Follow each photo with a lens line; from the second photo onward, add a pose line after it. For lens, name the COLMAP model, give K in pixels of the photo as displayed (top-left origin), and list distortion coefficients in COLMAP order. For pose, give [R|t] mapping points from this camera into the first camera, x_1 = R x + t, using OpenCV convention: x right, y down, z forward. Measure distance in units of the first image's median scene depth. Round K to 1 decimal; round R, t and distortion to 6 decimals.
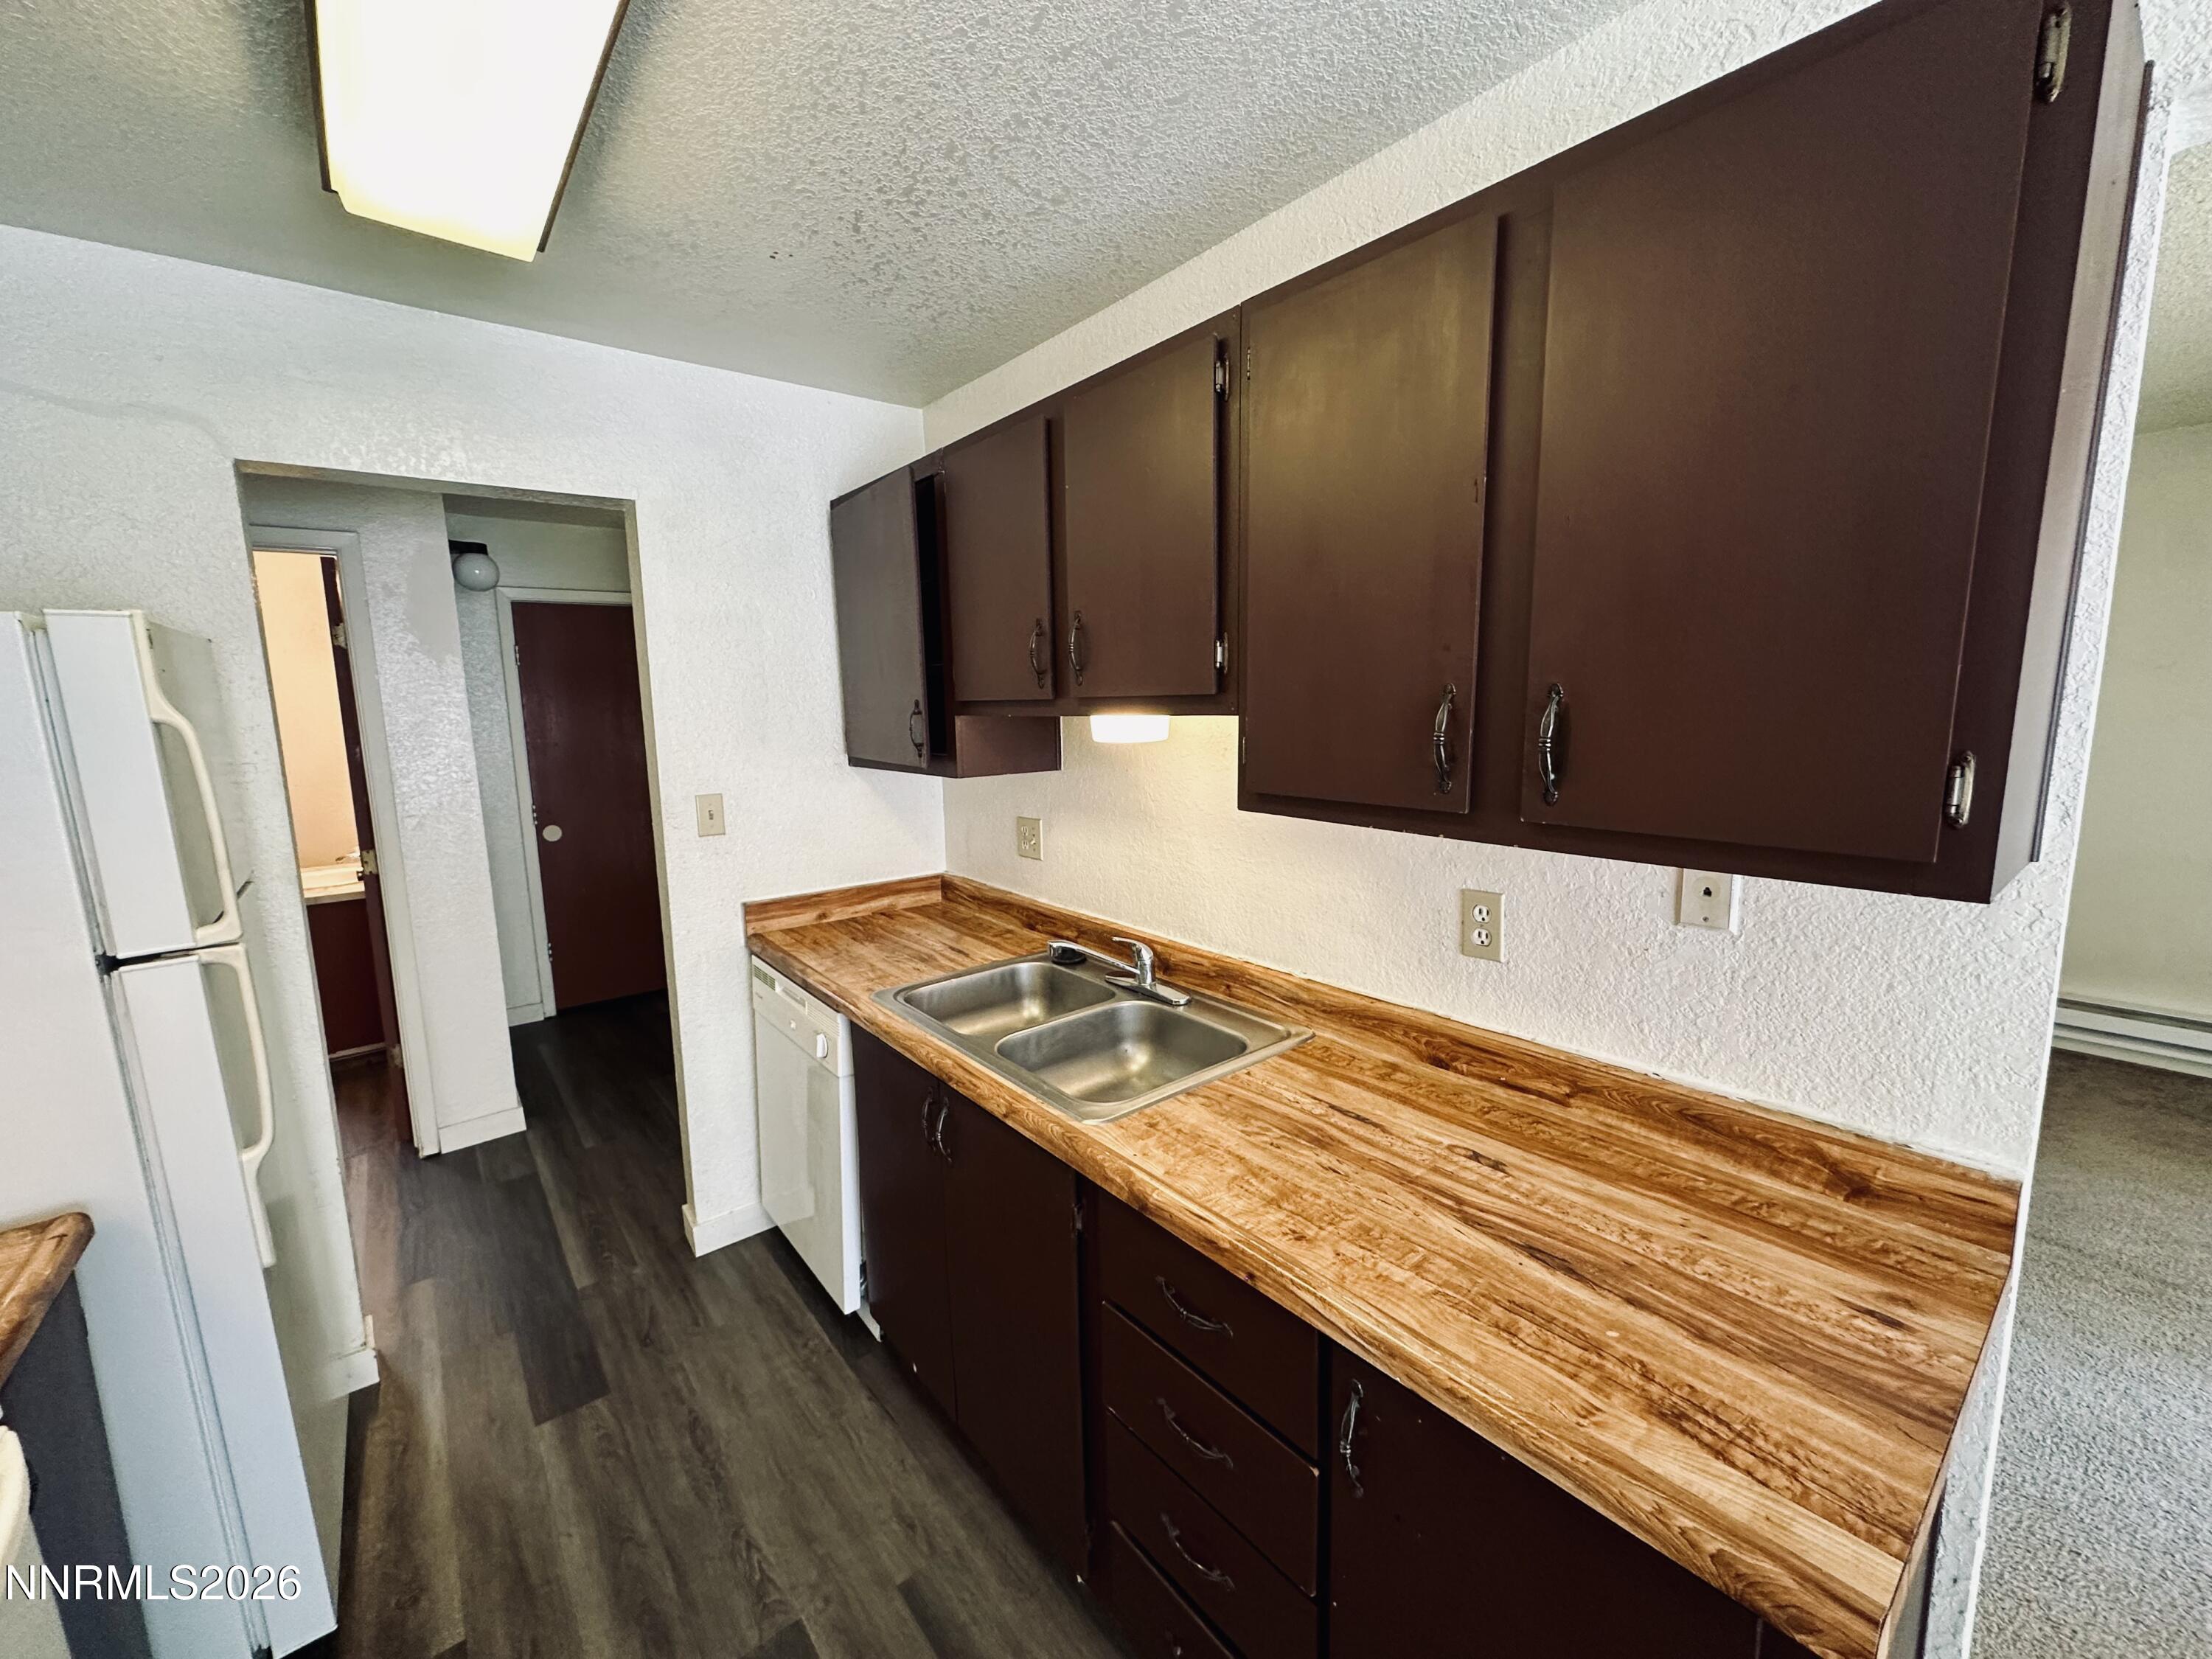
lens RADIAL K [[881.8, 0, 1108.5], [0, 881.8, 830.4], [0, 0, 1]] dist [-0.003810, 0.000050]
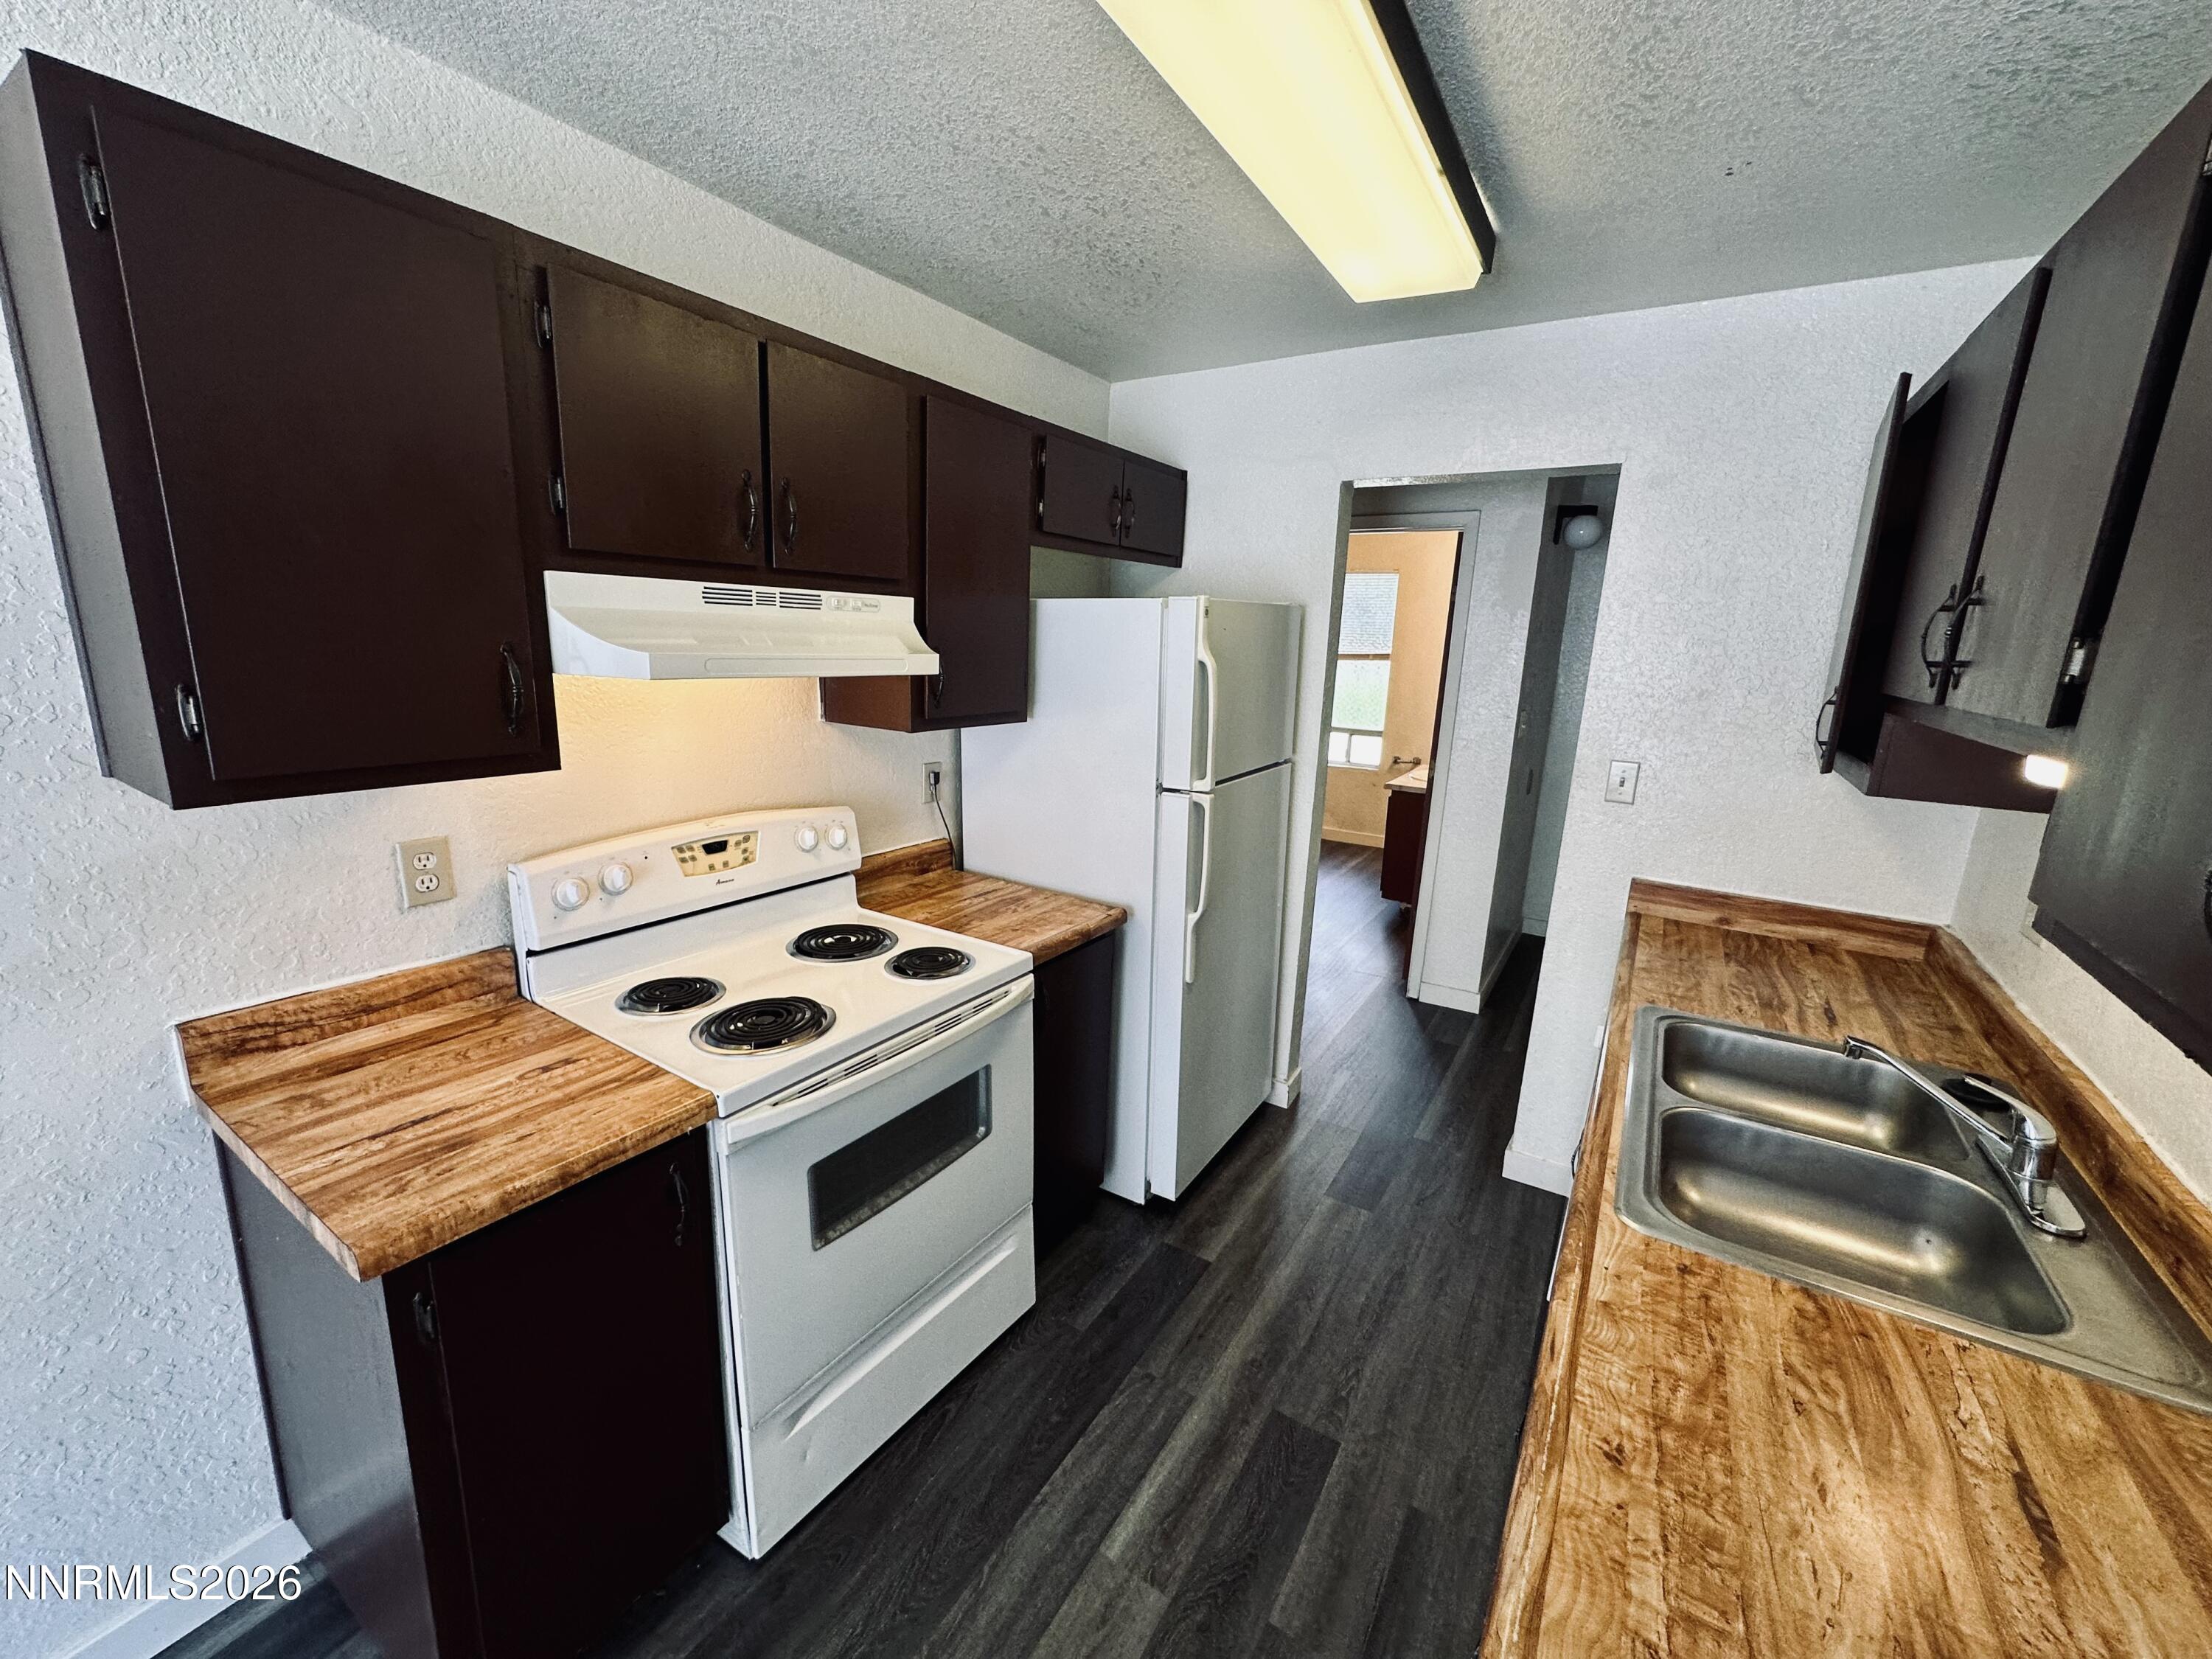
lens RADIAL K [[881.8, 0, 1108.5], [0, 881.8, 830.4], [0, 0, 1]] dist [-0.003810, 0.000050]
pose [[0.316349, 0.241537, -0.917379, 0.310113], [-0.179136, 0.964855, 0.192263, -0.056911], [0.931576, 0.103514, 0.348498, 0.139886]]
